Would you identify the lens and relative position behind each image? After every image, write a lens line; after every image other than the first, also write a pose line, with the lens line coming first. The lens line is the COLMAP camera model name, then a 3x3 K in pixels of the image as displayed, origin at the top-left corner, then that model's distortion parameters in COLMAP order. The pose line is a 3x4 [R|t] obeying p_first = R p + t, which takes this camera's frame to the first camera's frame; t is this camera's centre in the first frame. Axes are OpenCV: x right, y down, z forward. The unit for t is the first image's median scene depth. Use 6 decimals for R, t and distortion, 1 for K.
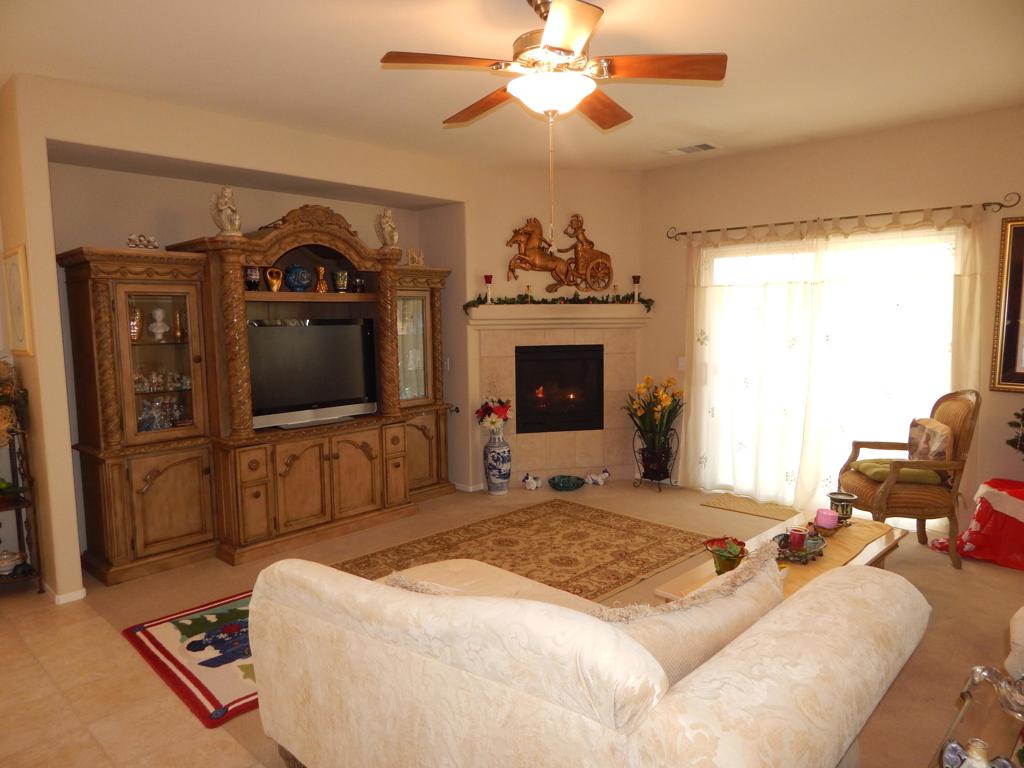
lens RADIAL K [[678.5, 0, 514.7], [0, 678.5, 384.1], [0, 0, 1]] dist [0.005421, -0.010584]
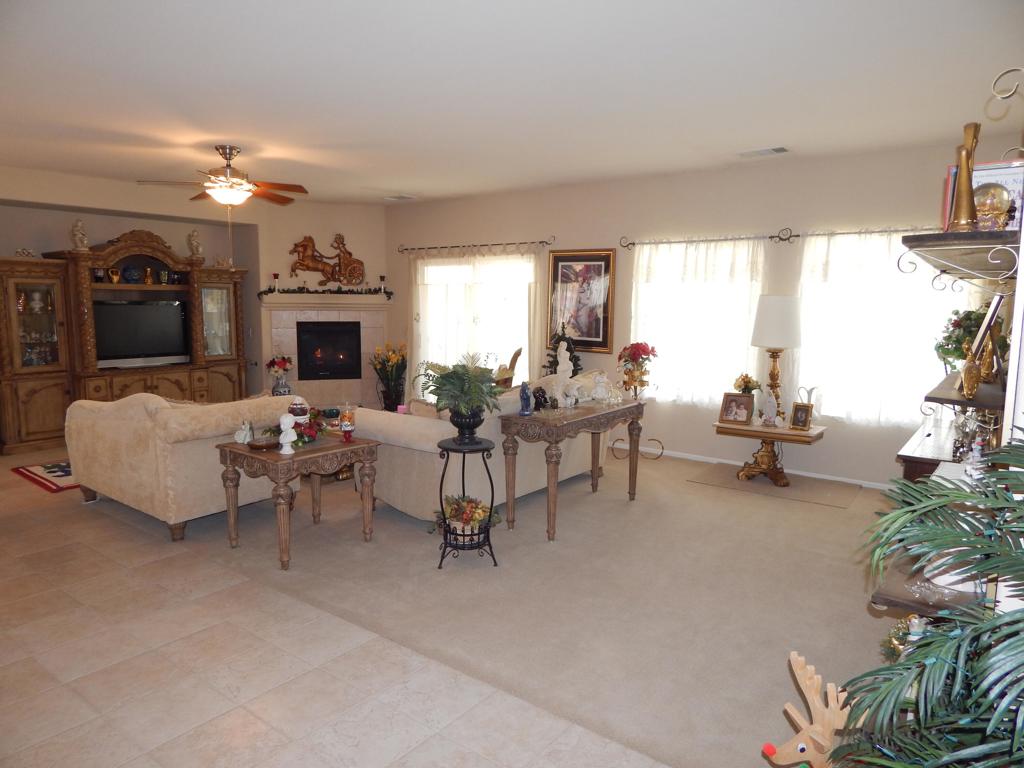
lens RADIAL K [[678.5, 0, 515.9], [0, 678.5, 381.6], [0, 0, 1]] dist [0.005421, -0.010584]
pose [[0.994935, 0.006801, 0.100293, 0.412044], [-0.008486, 0.999830, 0.016389, 0.058788], [-0.100165, -0.017157, 0.994823, -0.663294]]
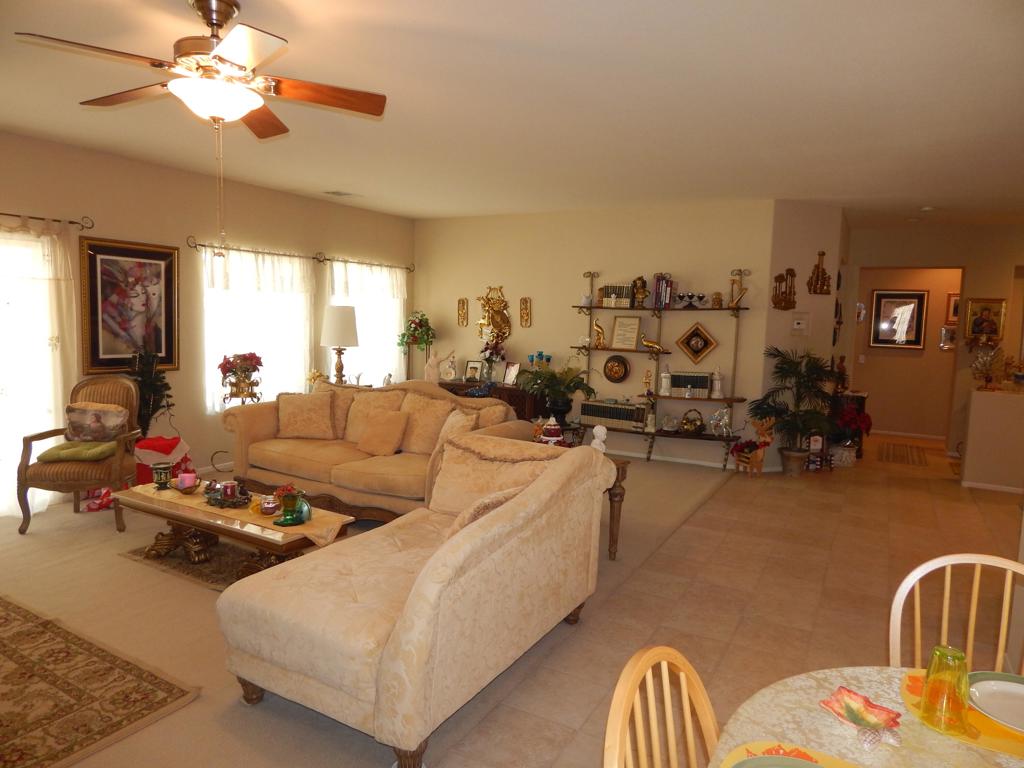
lens RADIAL K [[678.5, 0, 516.3], [0, 678.5, 377.9], [0, 0, 1]] dist [0.005421, -0.010584]
pose [[-0.236146, -0.093788, 0.967181, -0.620287], [0.068646, 0.991234, 0.112881, -0.064860], [-0.969290, 0.093049, -0.227638, 0.477899]]
